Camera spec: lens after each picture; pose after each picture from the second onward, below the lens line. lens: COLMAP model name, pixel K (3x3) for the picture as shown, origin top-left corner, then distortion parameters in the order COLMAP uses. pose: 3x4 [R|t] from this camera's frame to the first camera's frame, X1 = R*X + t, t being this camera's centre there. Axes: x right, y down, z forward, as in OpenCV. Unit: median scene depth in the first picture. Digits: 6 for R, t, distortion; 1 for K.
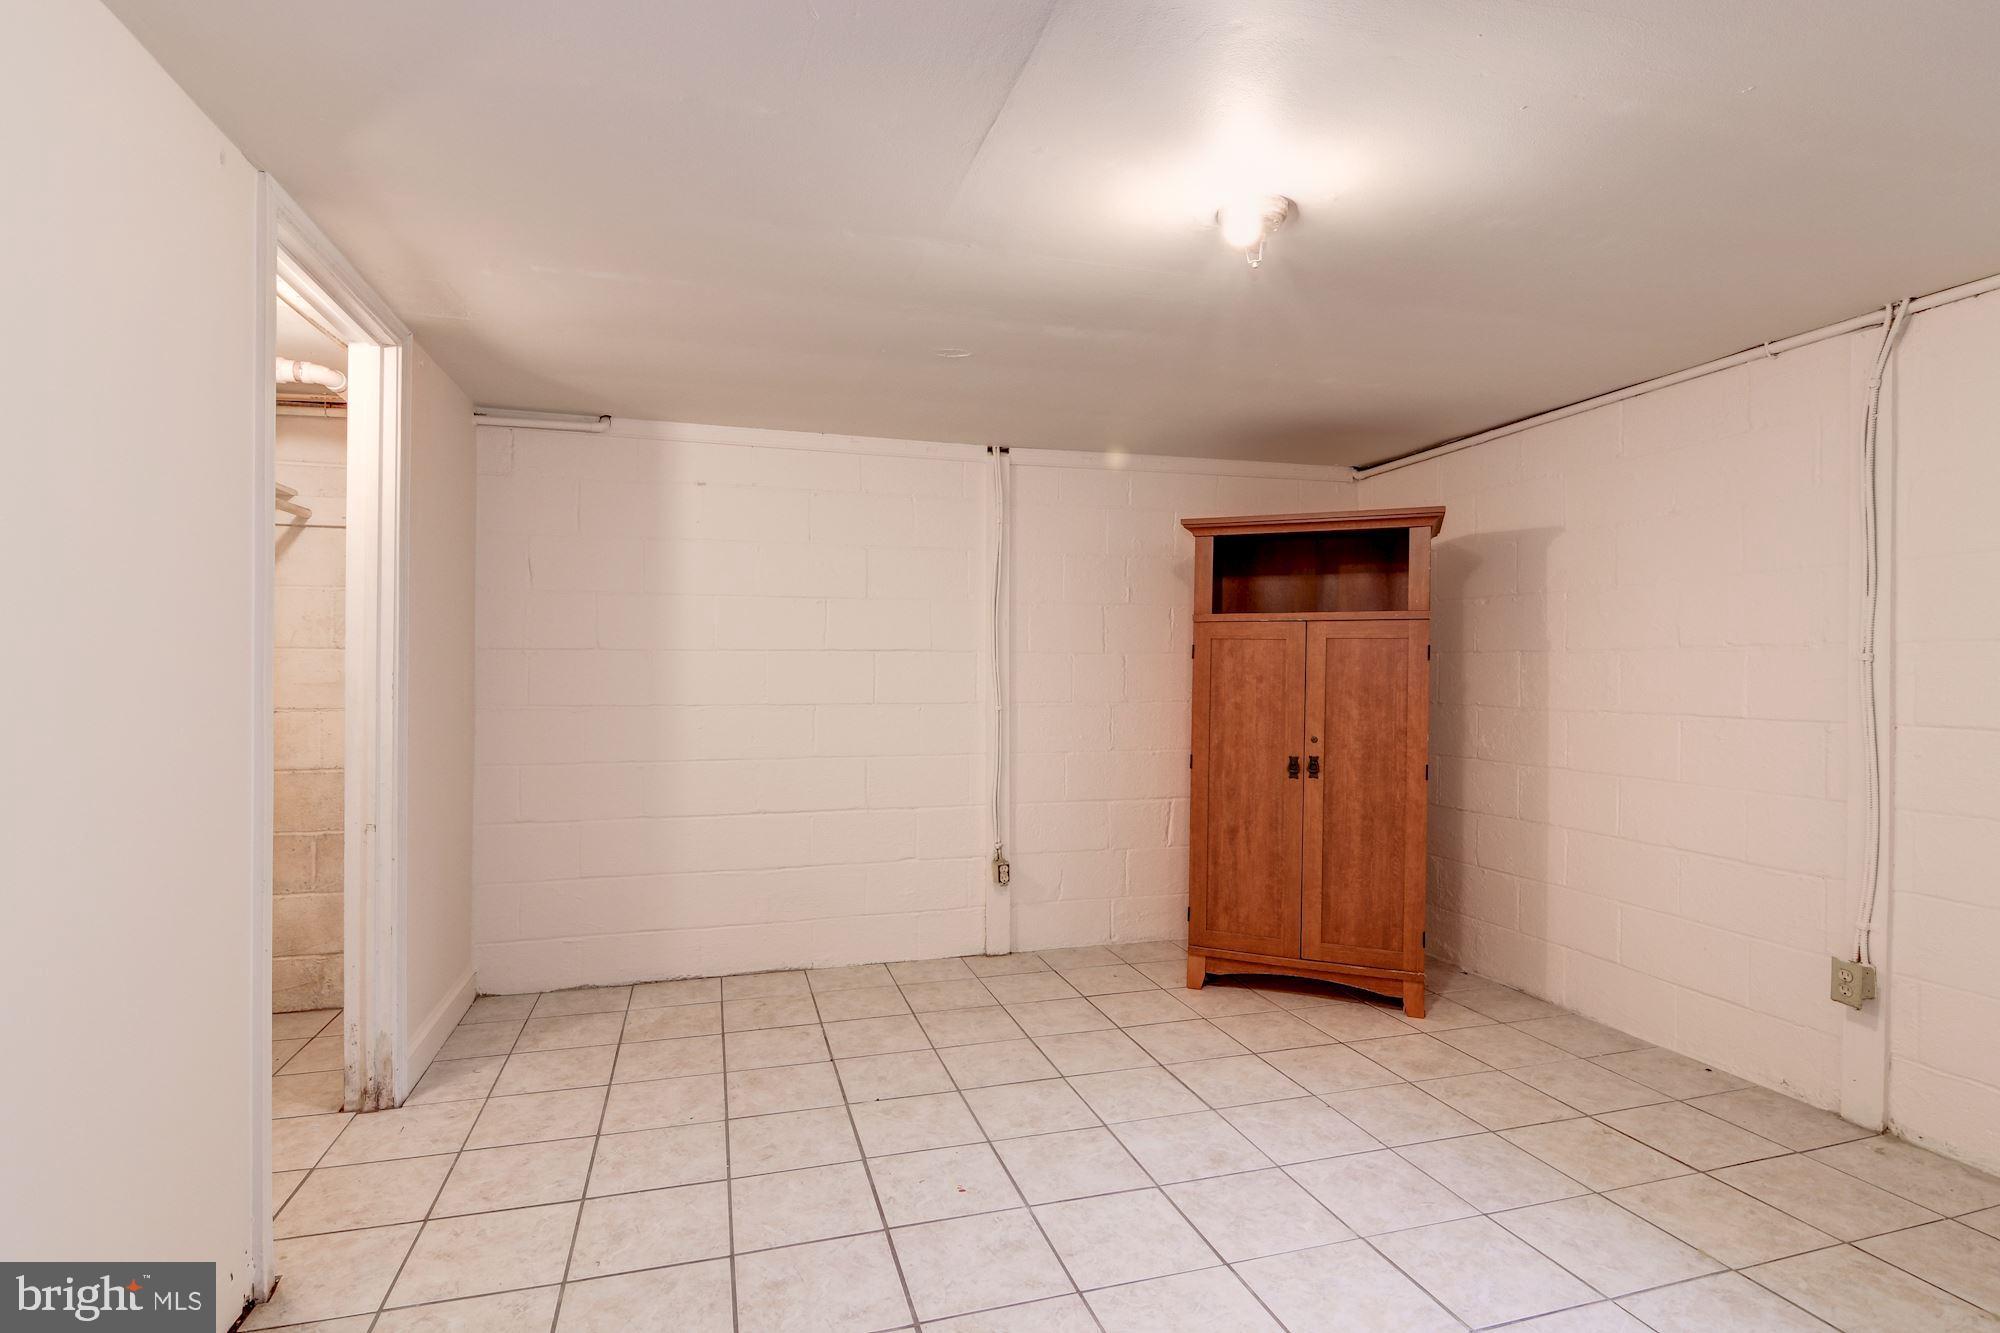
lens RADIAL K [[996.7, 0, 969.5], [0, 996.7, 669.7], [0, 0, 1]] dist [0.009037, -0.003899]
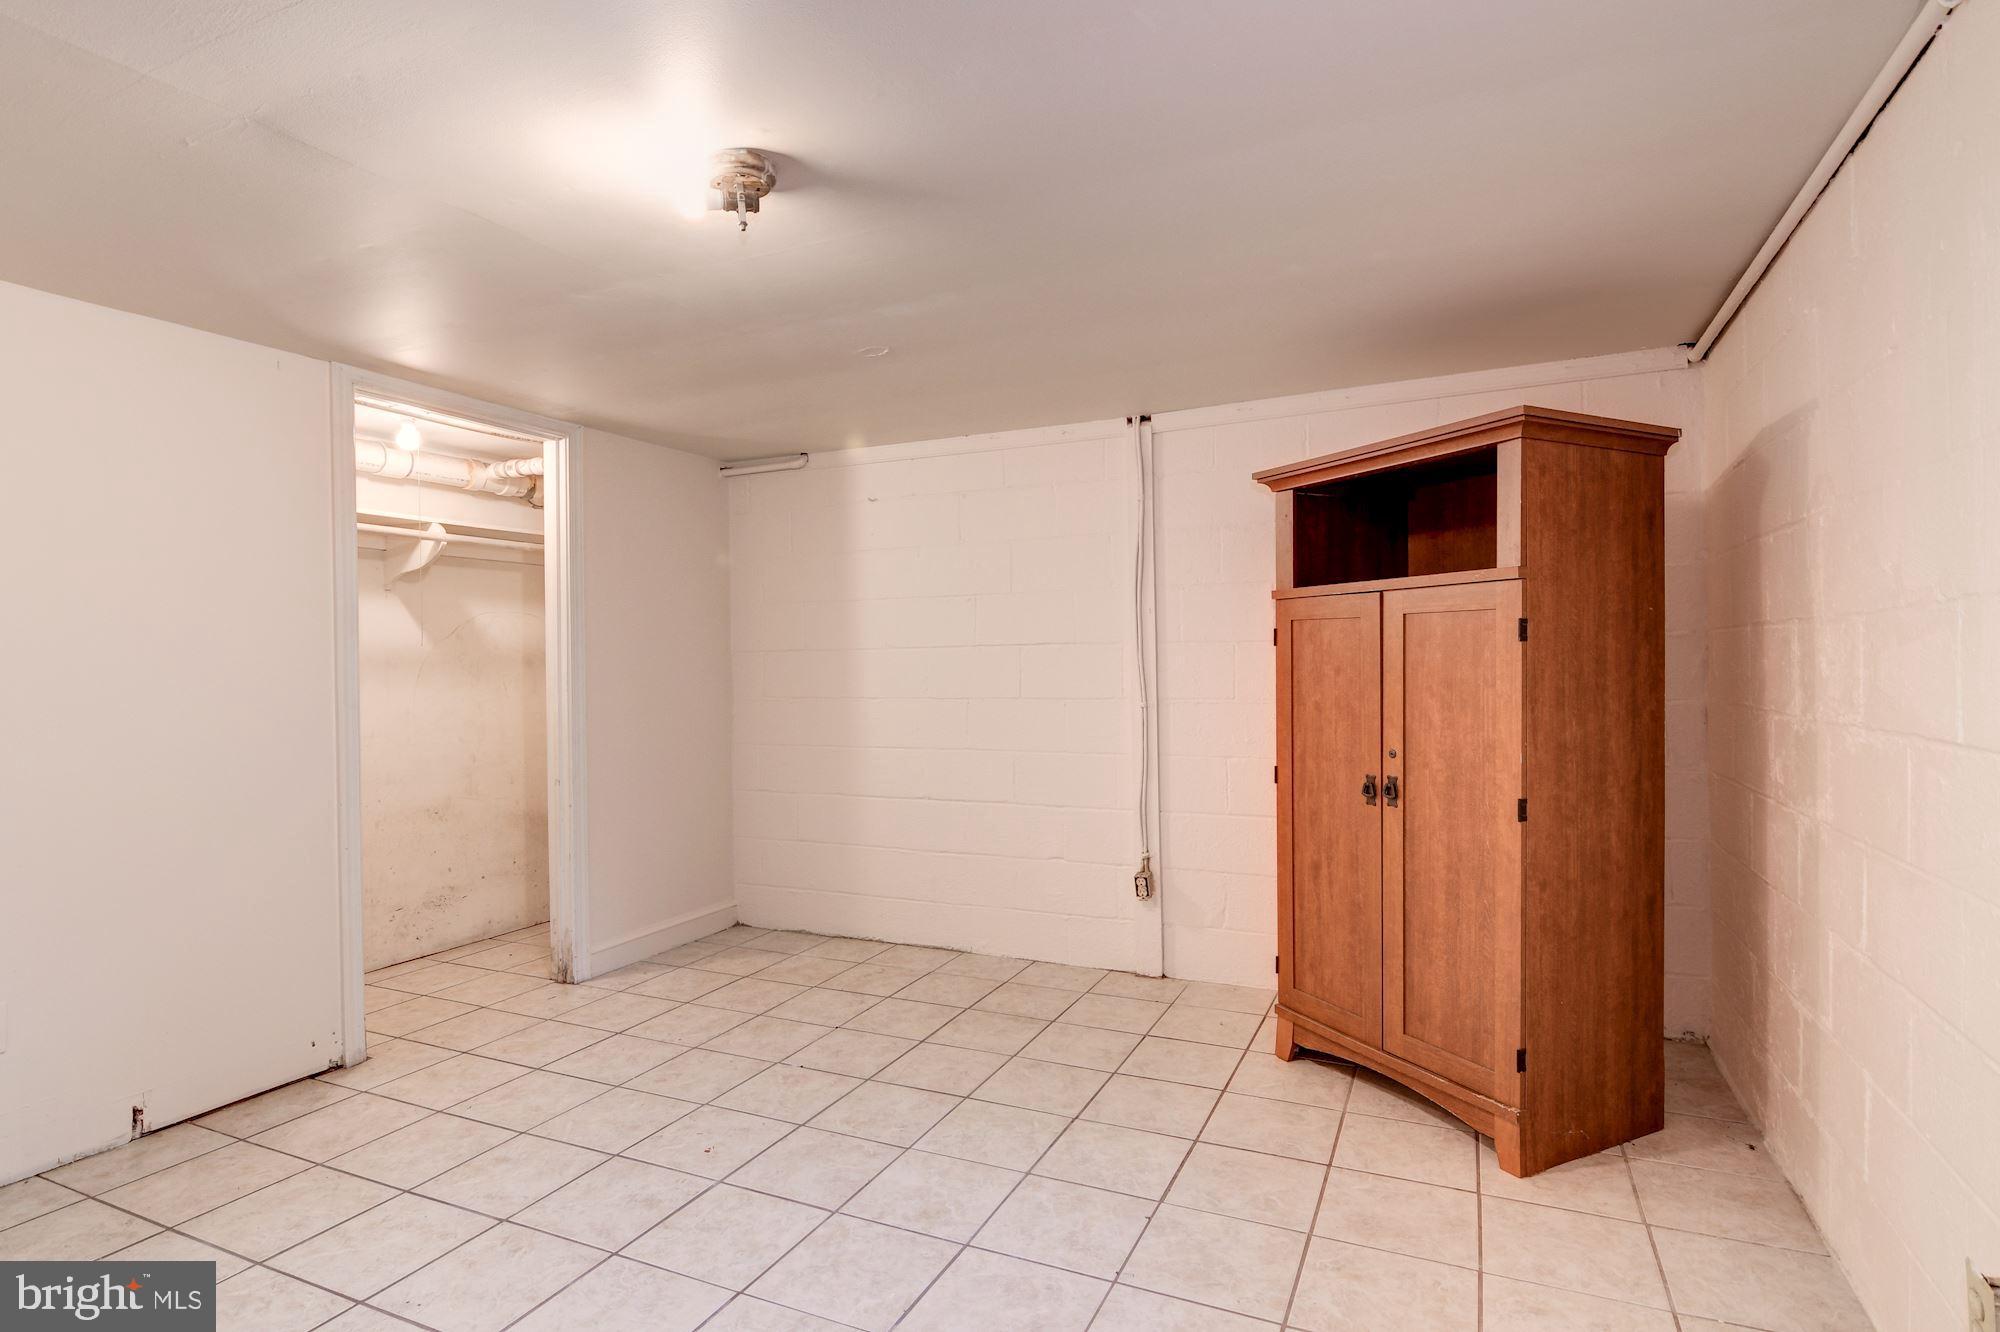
lens RADIAL K [[996.7, 0, 966.1], [0, 996.7, 677.9], [0, 0, 1]] dist [0.009037, -0.003899]
pose [[0.750711, -0.004146, -0.660618, 0.591091], [0.015122, 0.999826, 0.010909, 0.002135], [0.660458, -0.018180, 0.750643, 0.248014]]
